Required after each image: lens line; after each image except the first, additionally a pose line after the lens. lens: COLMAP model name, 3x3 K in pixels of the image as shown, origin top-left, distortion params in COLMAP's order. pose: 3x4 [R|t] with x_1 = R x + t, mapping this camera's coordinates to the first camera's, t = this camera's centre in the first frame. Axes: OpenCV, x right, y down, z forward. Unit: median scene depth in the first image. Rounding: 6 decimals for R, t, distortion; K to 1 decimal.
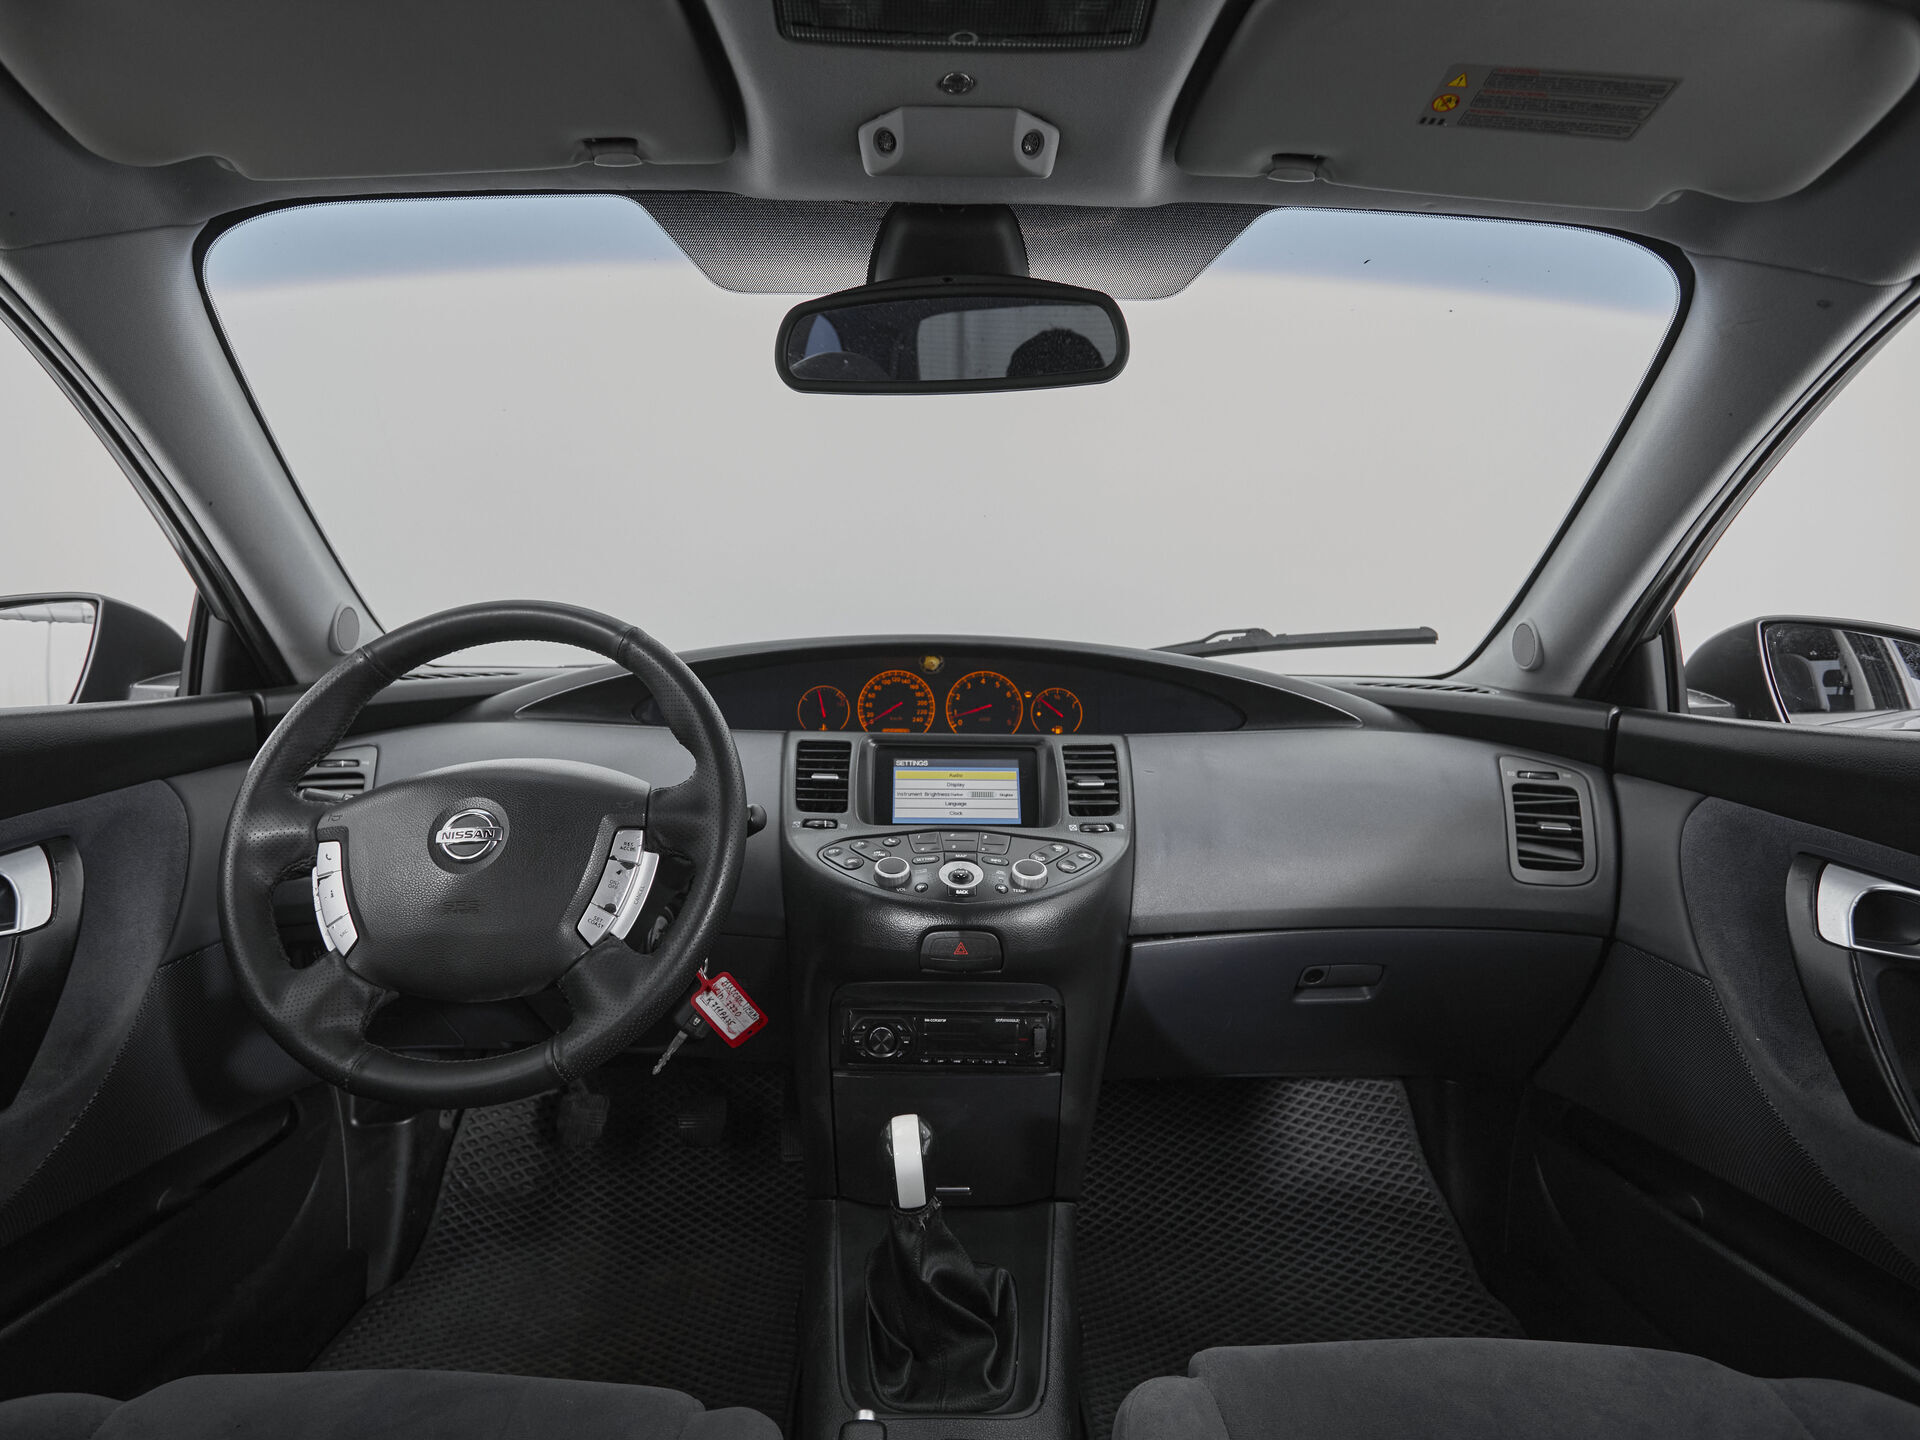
lens RADIAL K [[1035.6, 0, 936.6], [0, 1035.6, 720.0], [0, 0, 1]] dist [-0.005963, 0.001498]
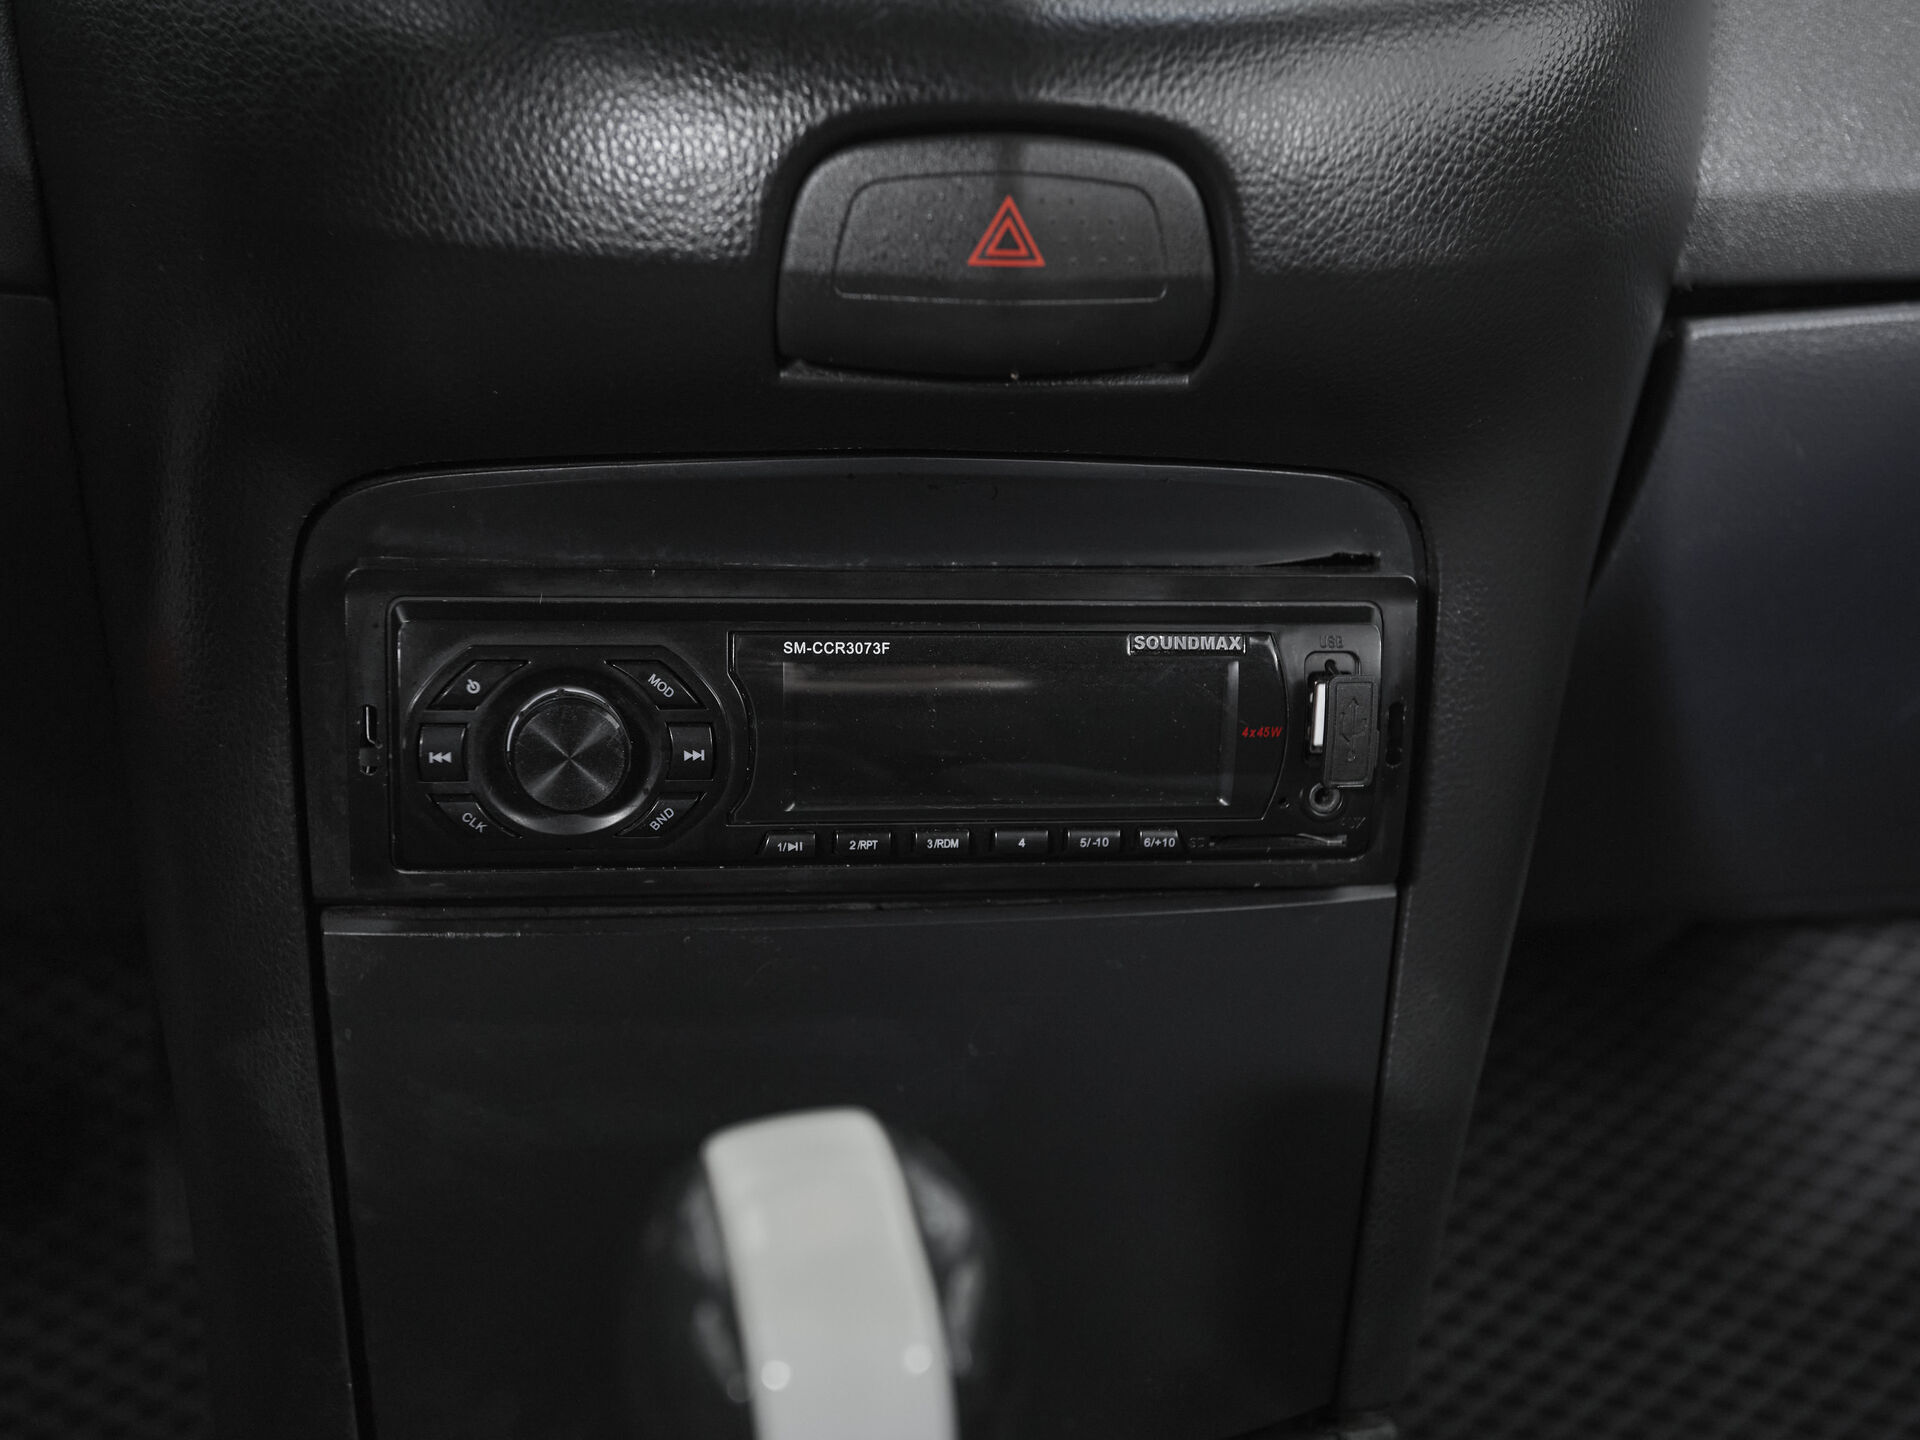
lens RADIAL K [[2420.0, 0, 913.4], [0, 2420.0, 750.5], [0, 0, 1]] dist [0.006135, 0.031377]
pose [[0.989547, -0.024299, 0.142149, -0.046787], [-0.009678, 0.972291, 0.233572, 0.176304], [-0.143886, -0.232507, 0.961893, 0.479896]]
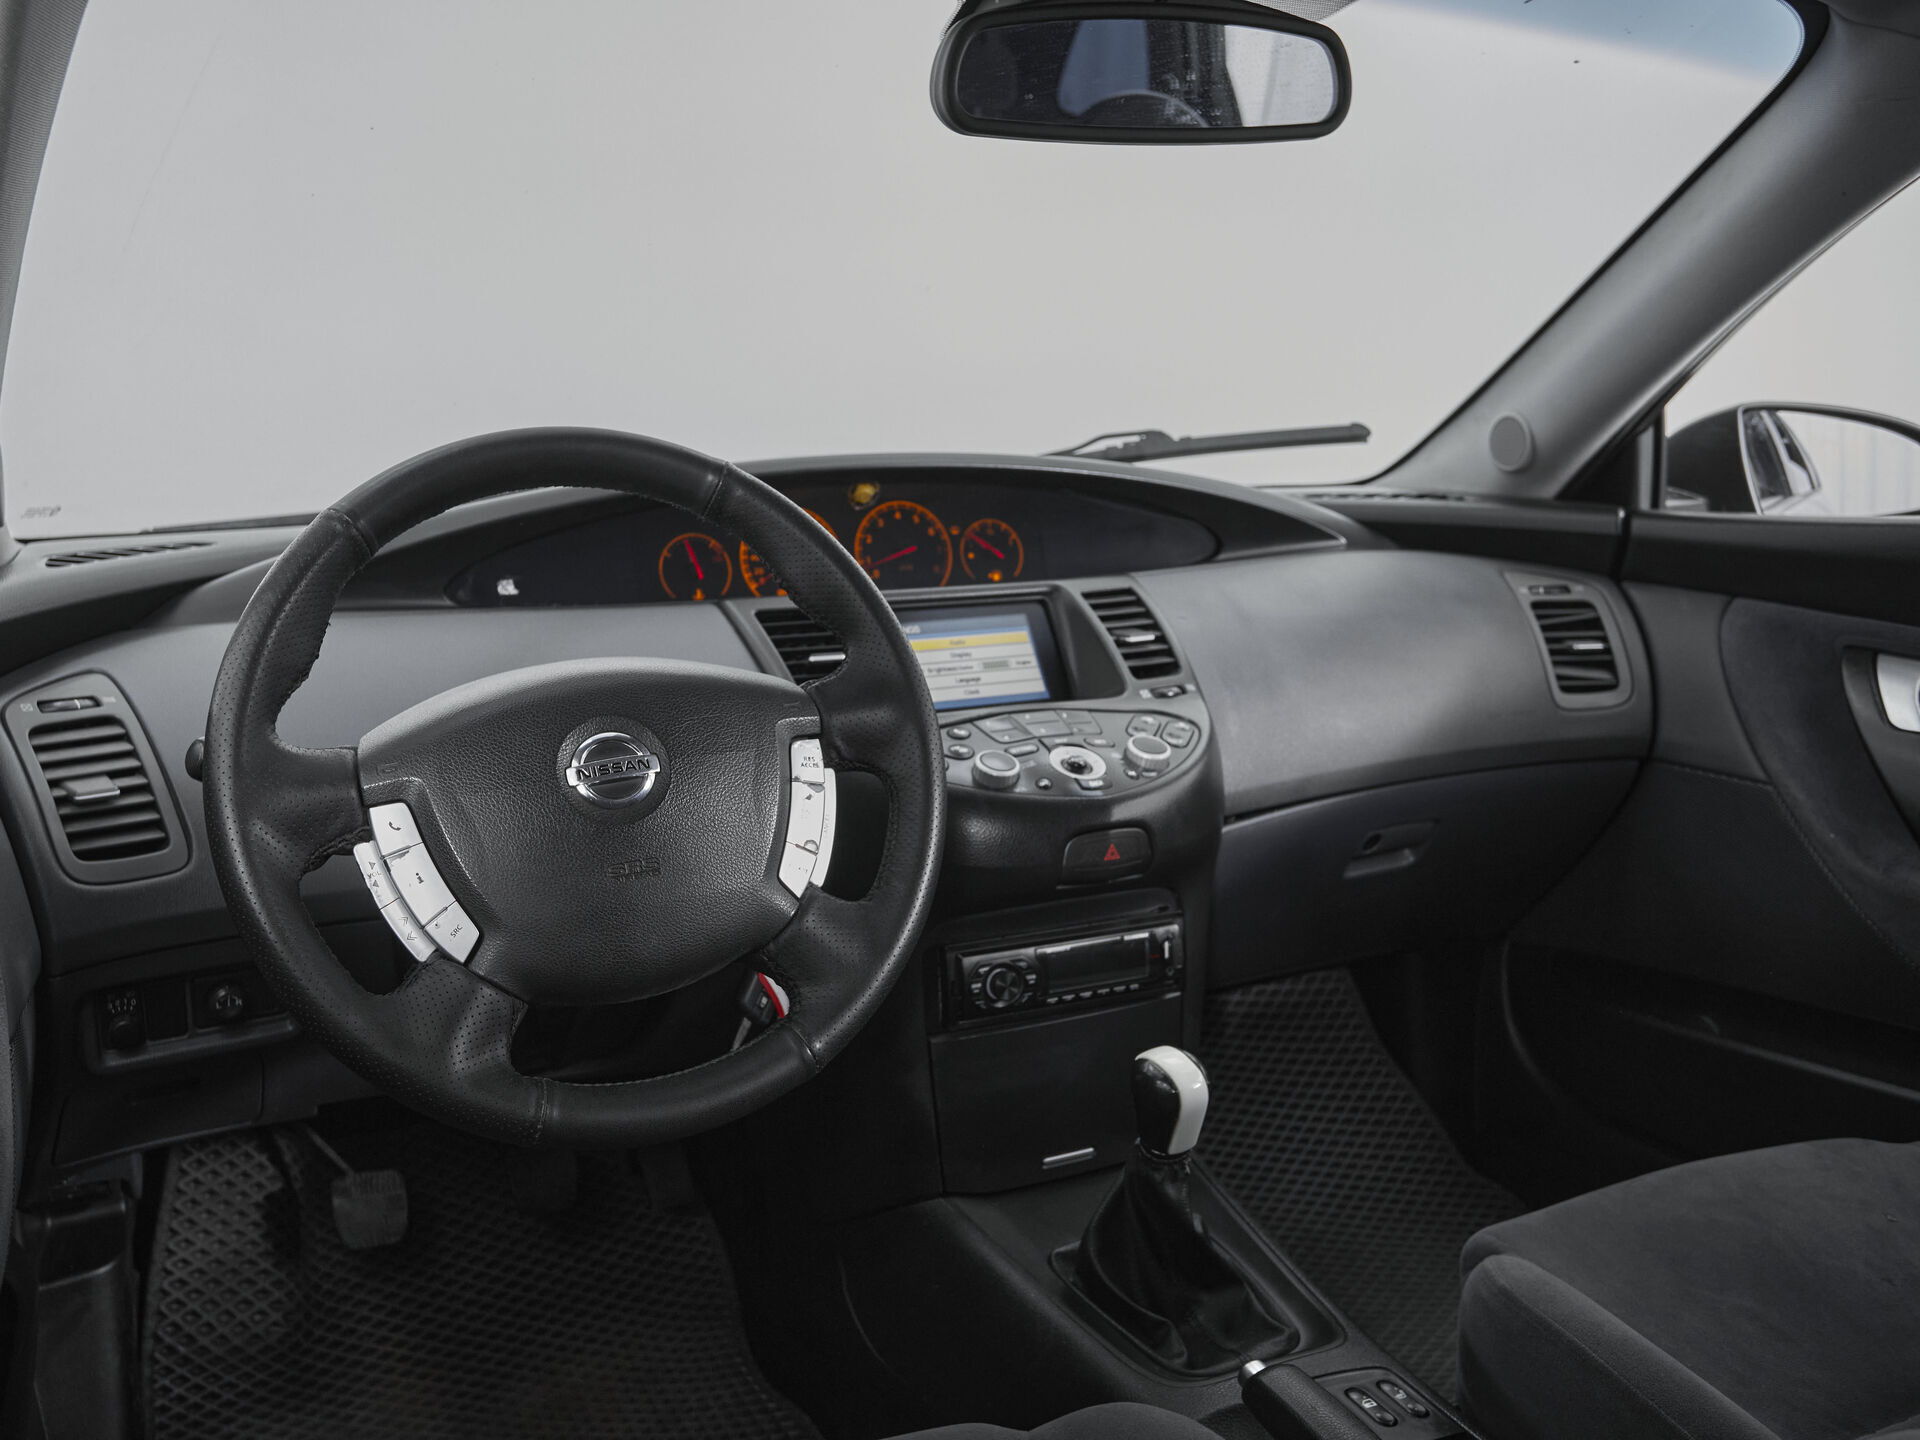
lens RADIAL K [[1595.6, 0, 826.6], [0, 1595.6, 719.5], [0, 0, 1]] dist [-0.056375, 0.094566]
pose [[0.927111, -0.098092, 0.361723, -0.514957], [0.064050, 0.992412, 0.104959, -0.019412], [-0.369273, -0.074141, 0.926359, -0.038991]]
